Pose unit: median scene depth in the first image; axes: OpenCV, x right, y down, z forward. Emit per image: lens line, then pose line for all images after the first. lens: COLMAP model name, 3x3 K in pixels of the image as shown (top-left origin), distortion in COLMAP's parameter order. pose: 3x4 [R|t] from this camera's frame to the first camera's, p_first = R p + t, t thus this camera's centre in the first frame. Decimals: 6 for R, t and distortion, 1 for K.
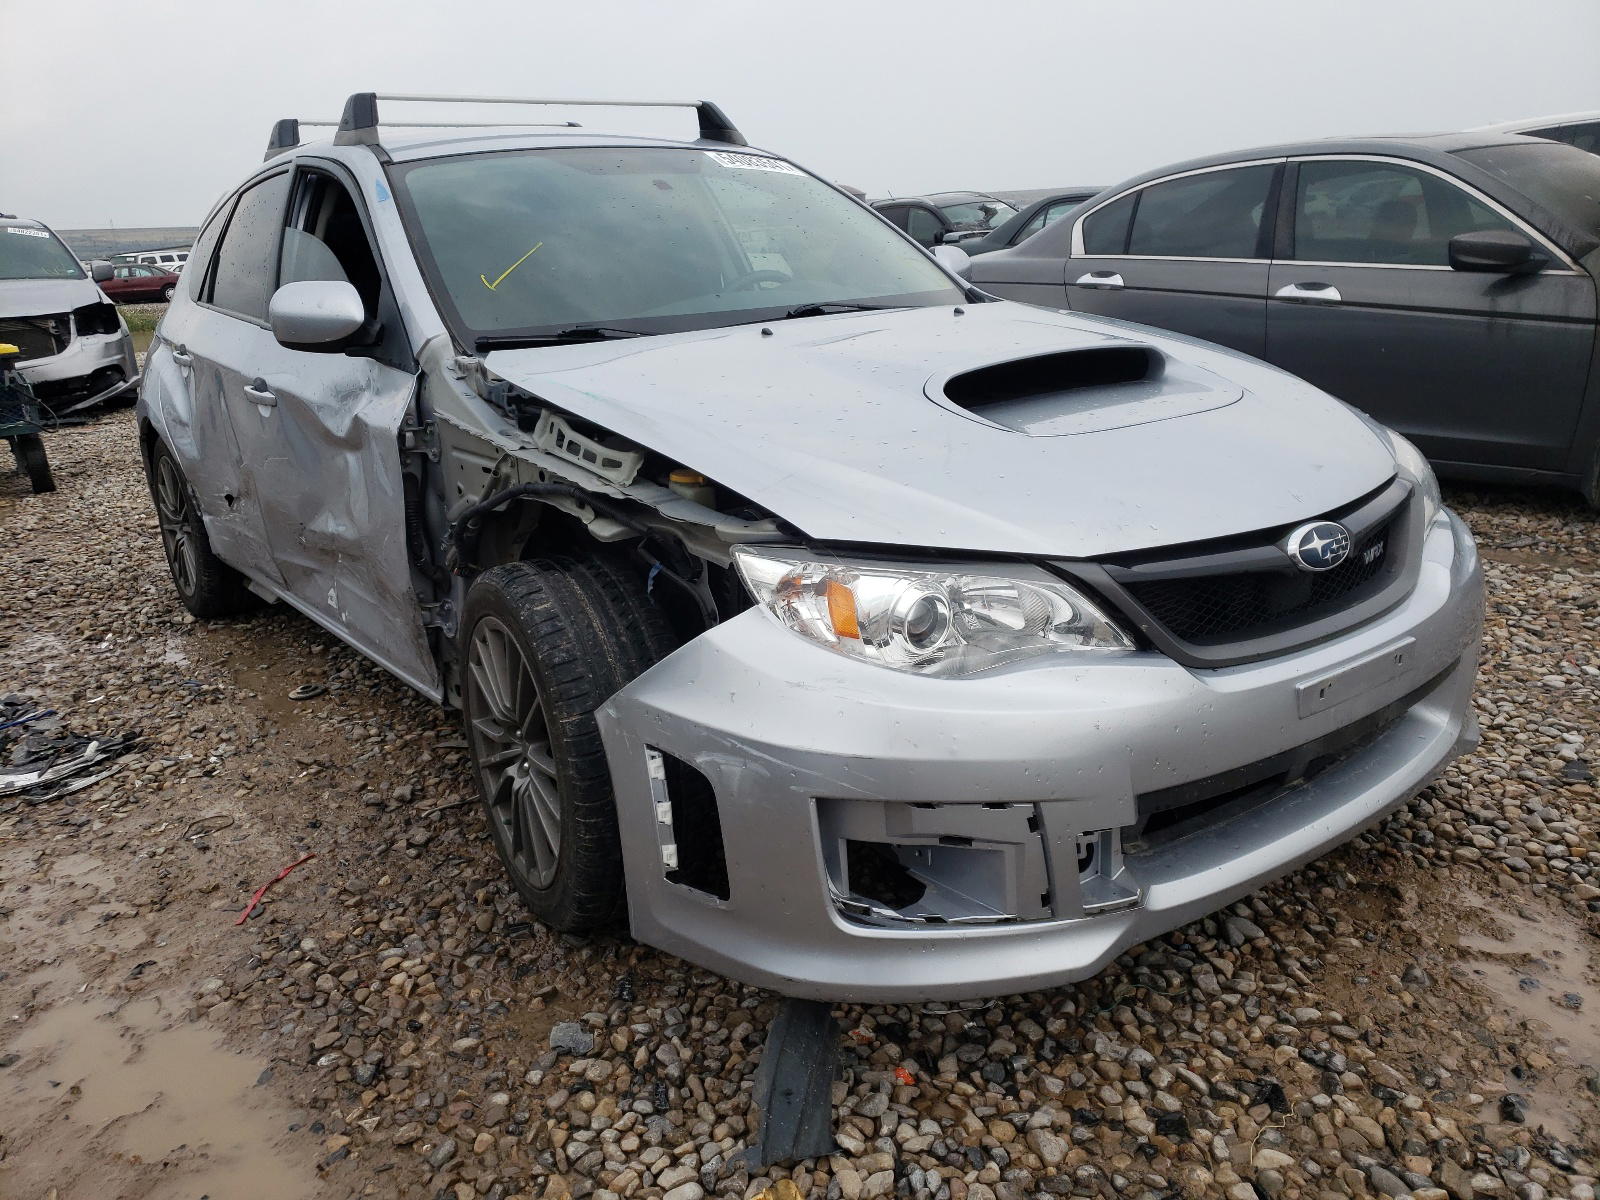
lens RADIAL K [[1179.0, 0, 800.0], [0, 1179.0, 600.0], [0, 0, 1]] dist [-0.006869, 0.064288]
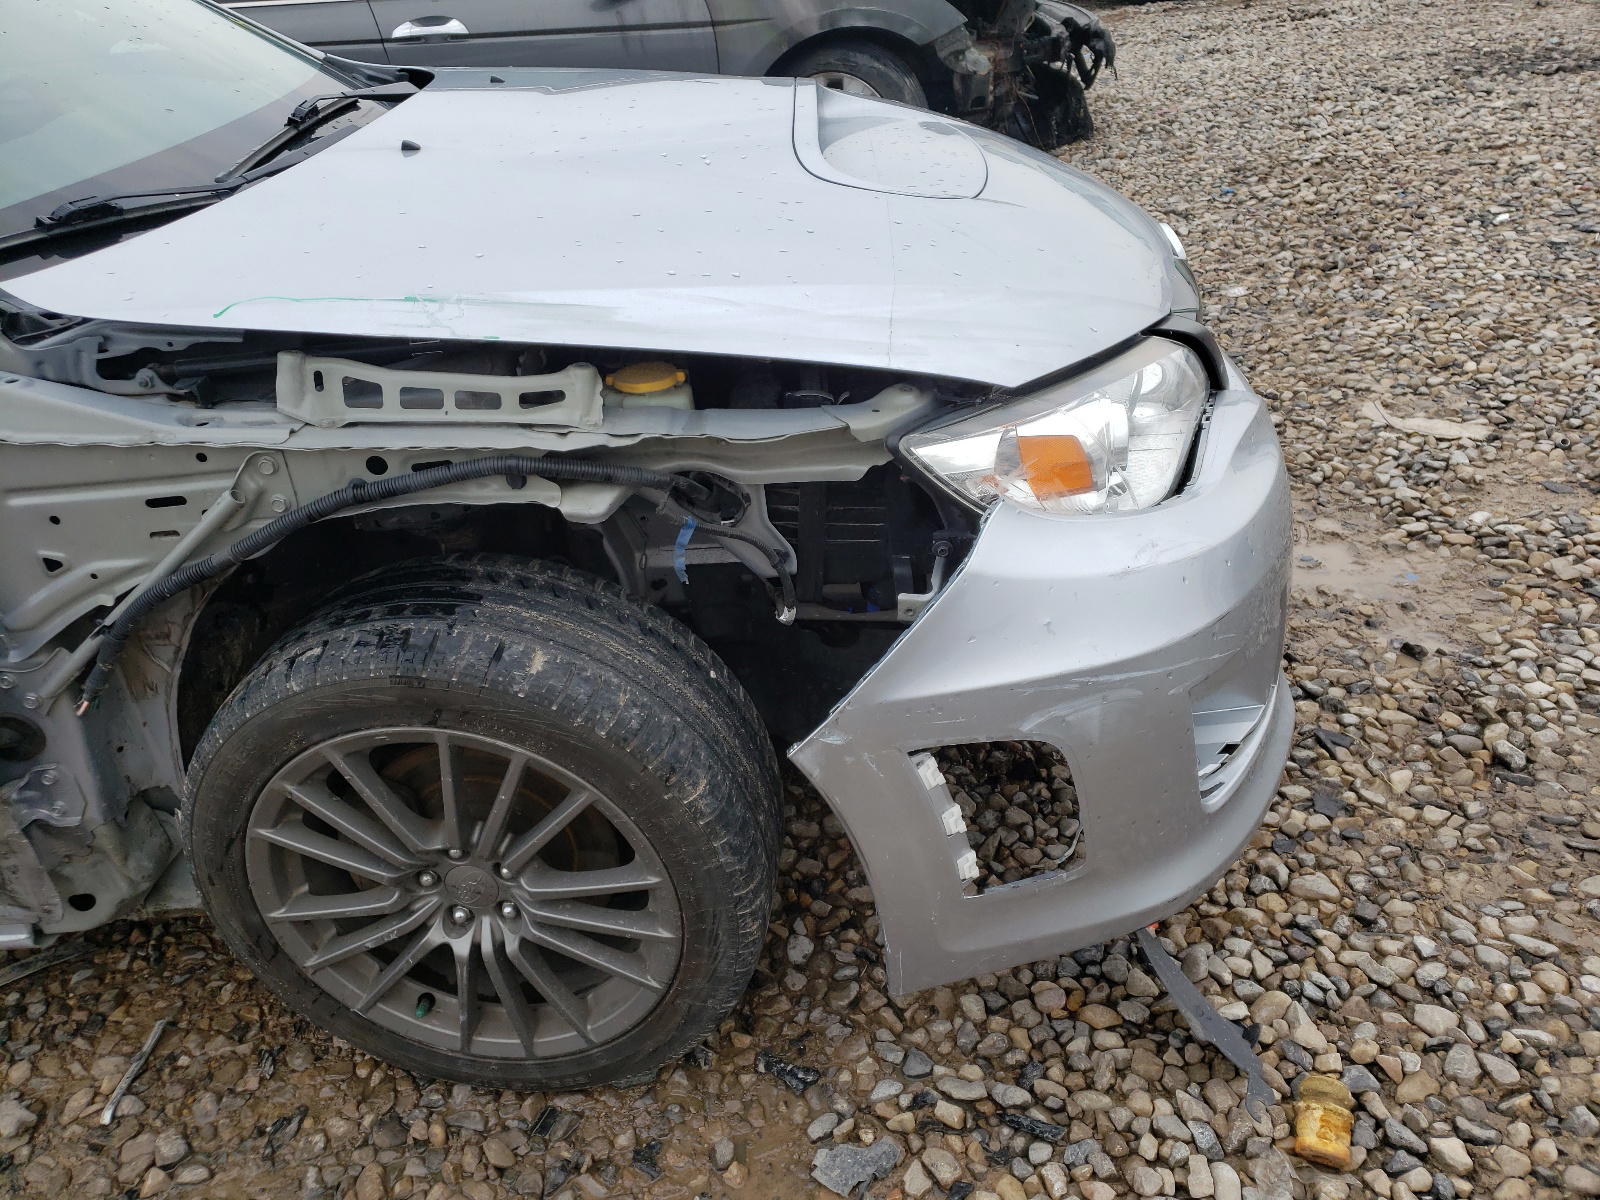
lens RADIAL K [[1179.0, 0, 800.0], [0, 1179.0, 600.0], [0, 0, 1]] dist [-0.006869, 0.064288]
pose [[0.649279, -0.430327, 0.627101, -0.495216], [0.307915, 0.902671, 0.300622, -0.162816], [-0.695431, -0.002094, 0.718589, 0.477223]]
